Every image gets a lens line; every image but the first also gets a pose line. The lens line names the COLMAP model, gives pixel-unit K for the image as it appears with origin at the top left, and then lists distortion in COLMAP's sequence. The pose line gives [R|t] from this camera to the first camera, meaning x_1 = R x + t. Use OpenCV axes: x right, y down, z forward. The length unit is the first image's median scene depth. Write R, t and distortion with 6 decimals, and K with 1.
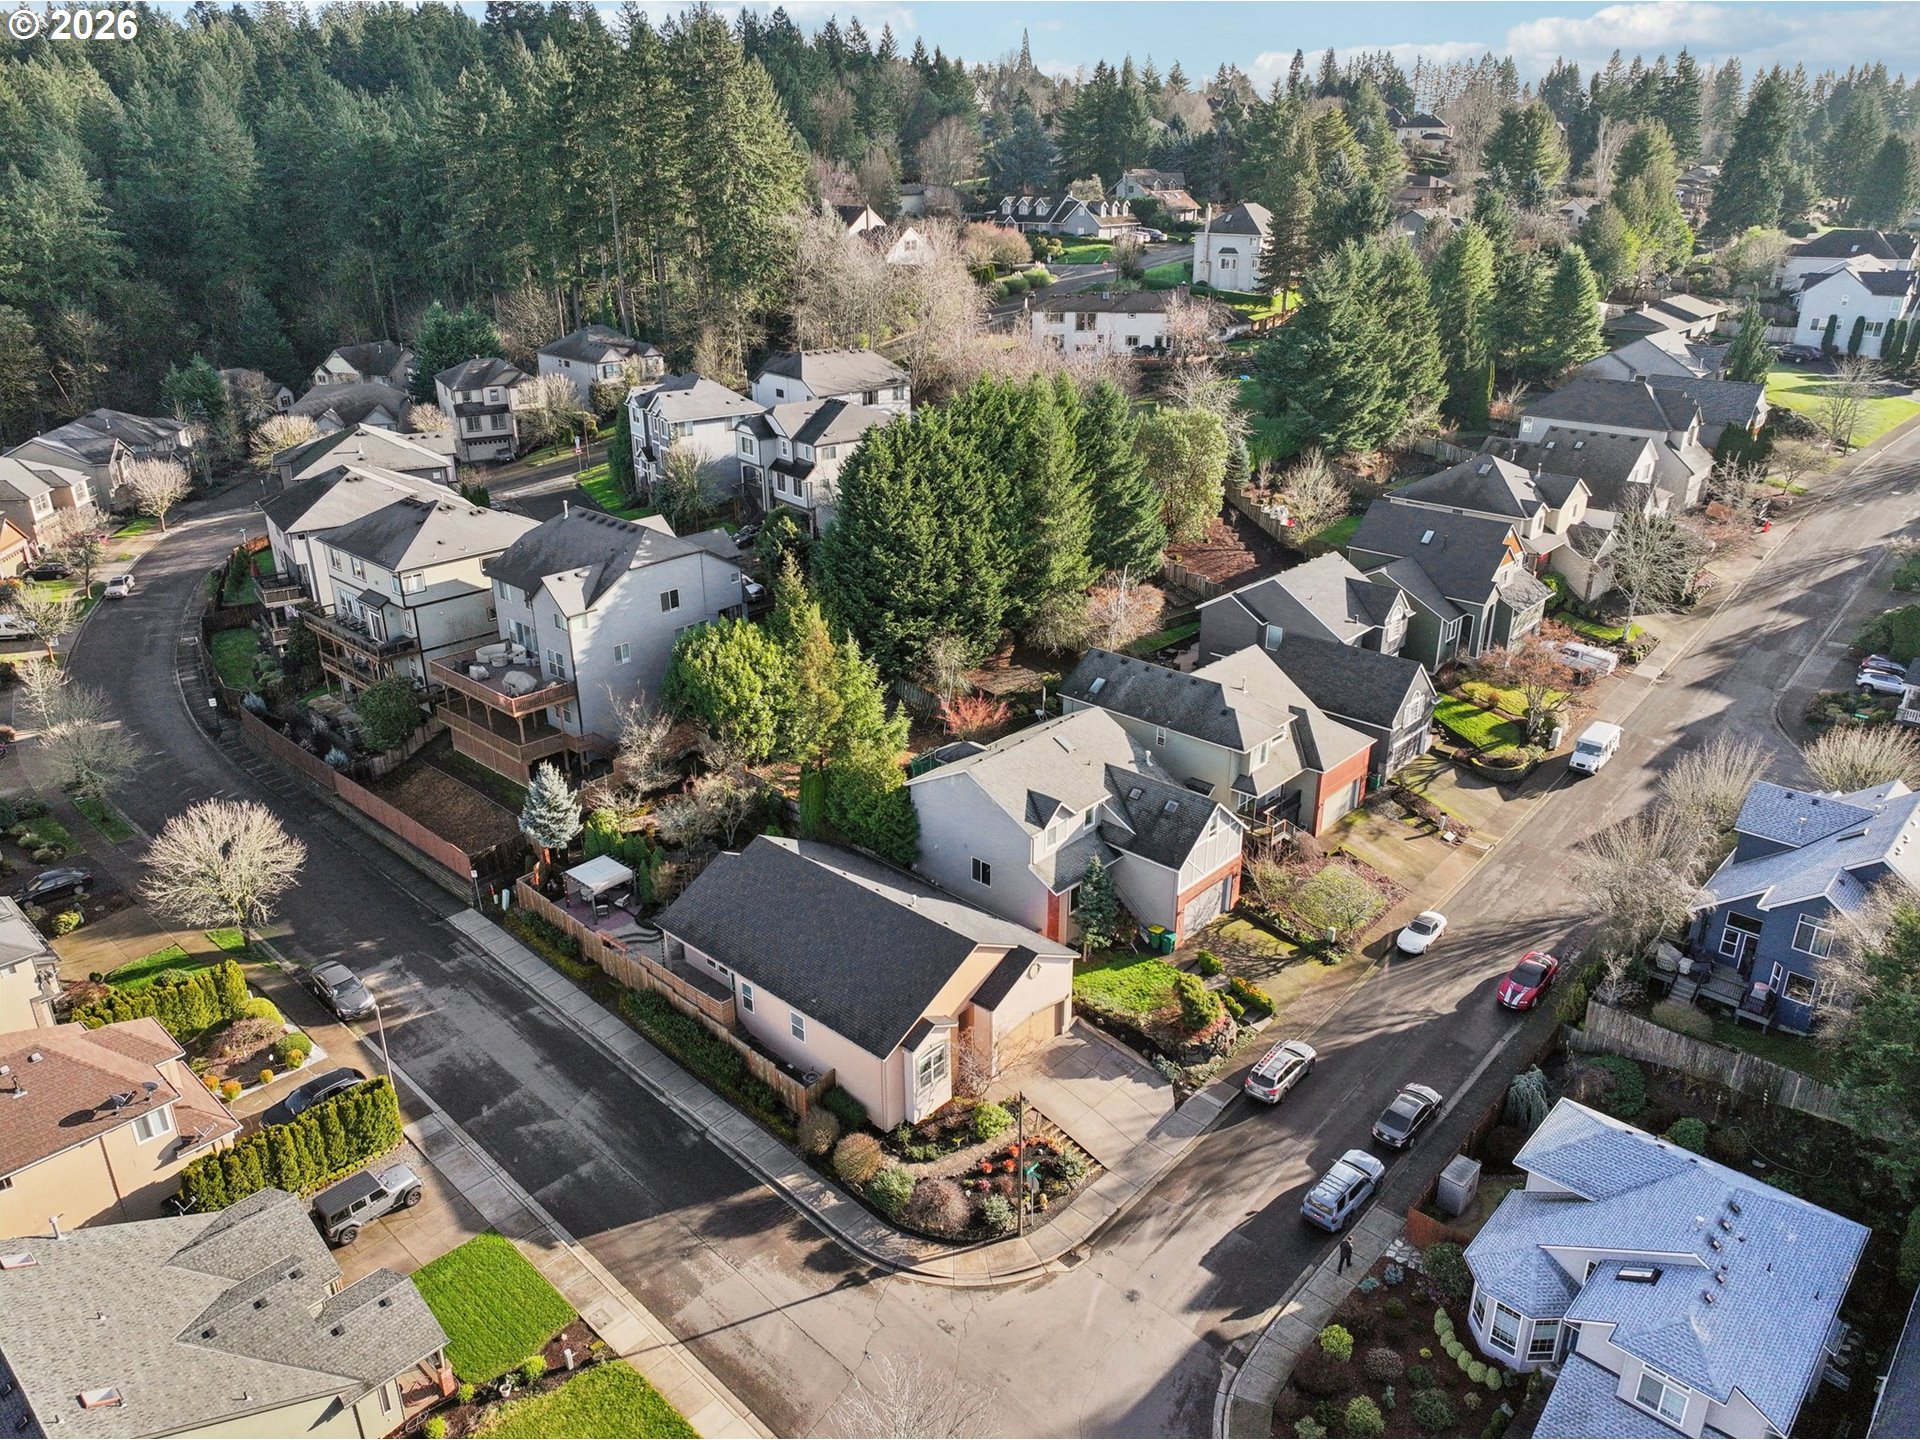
lens RADIAL K [[1315.2, 0, 960.0], [0, 1315.2, 720.0], [0, 0, 1]] dist [0.006982, 0.003572]
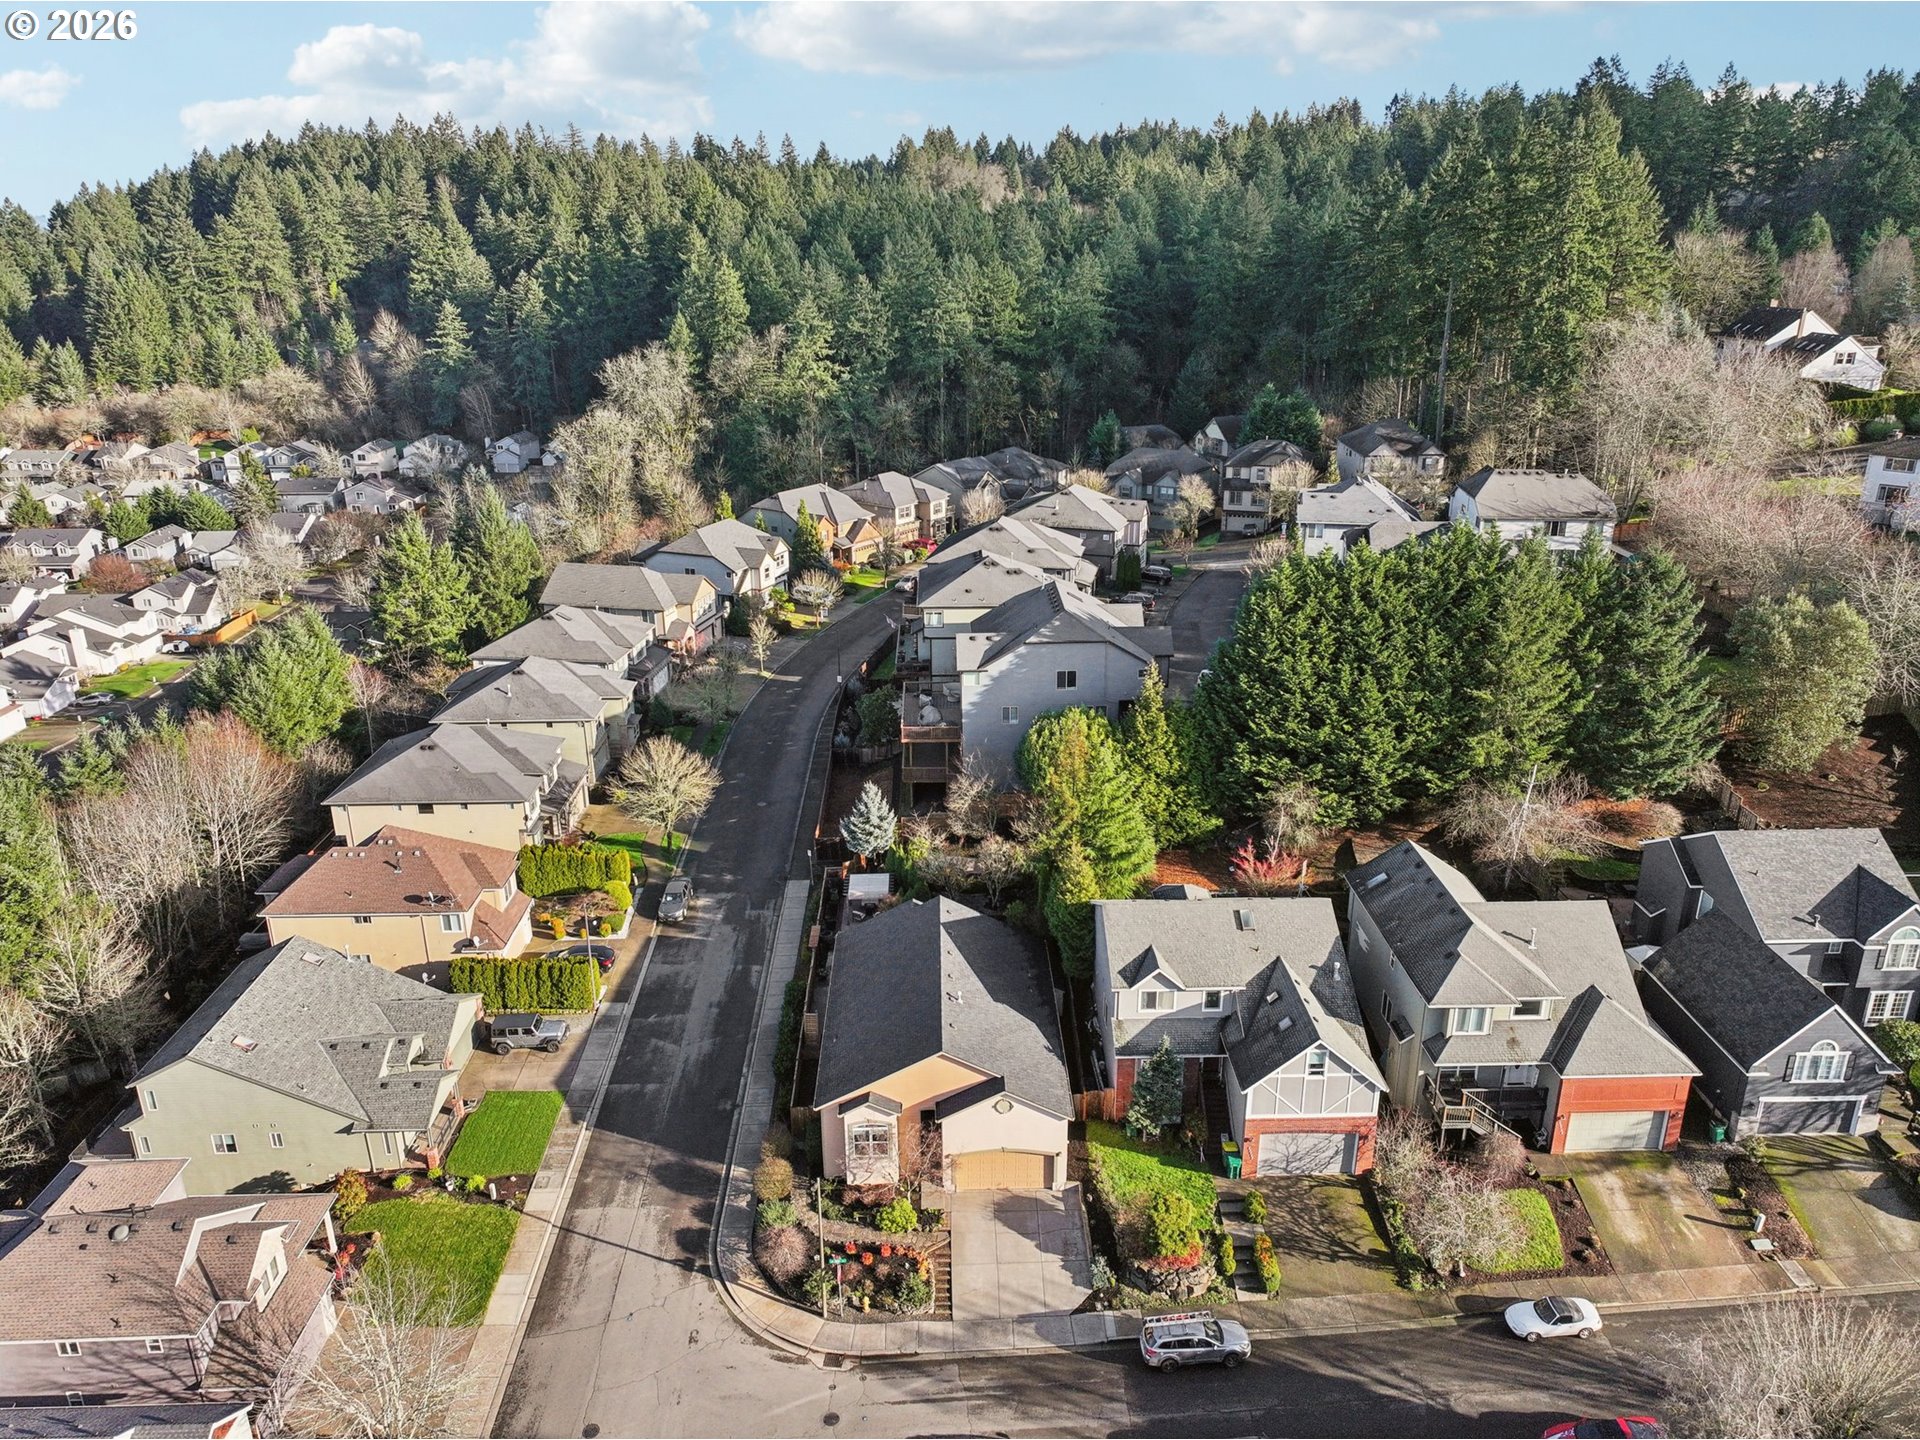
lens RADIAL K [[1322.1, 0, 982.2], [0, 1322.1, 730.1], [0, 0, 1]] dist [0.002413, 0.004396]
pose [[0.706752, 0.250789, -0.661518, 0.594806], [-0.278050, 0.958281, 0.066232, -0.134133], [0.650530, 0.137125, 0.746999, 0.192855]]
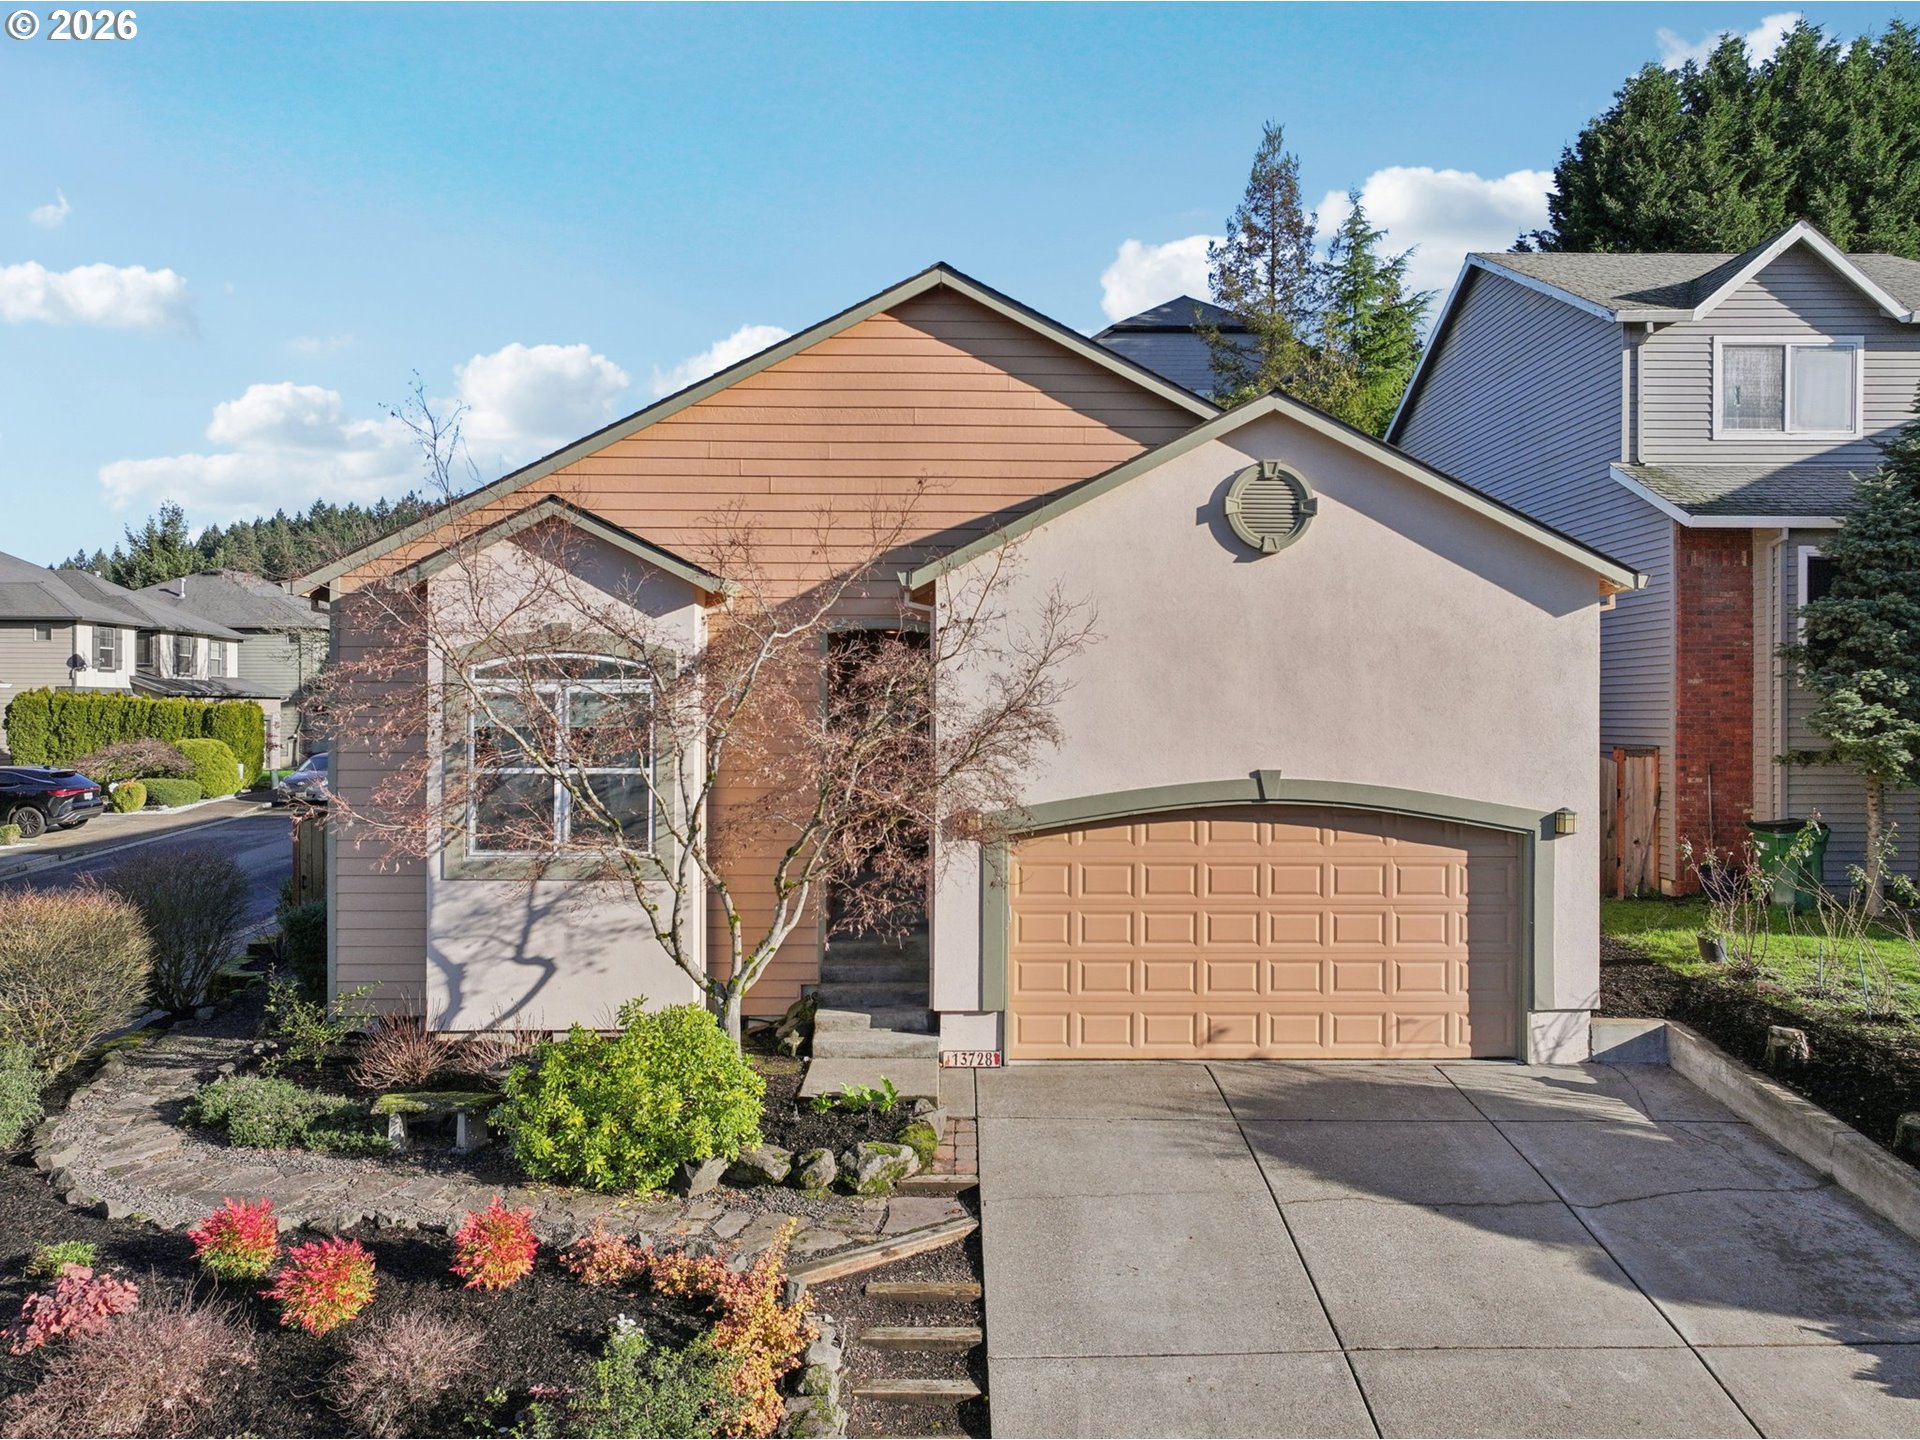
lens RADIAL K [[1346.4, 0, 960.0], [0, 1346.4, 720.0], [0, 0, 1]] dist [0.003472, 0.000449]
pose [[0.692366, 0.004989, -0.721530, 0.154271], [-0.281038, 0.922872, -0.263298, 0.263037], [0.664566, 0.385075, 0.640366, 0.808553]]
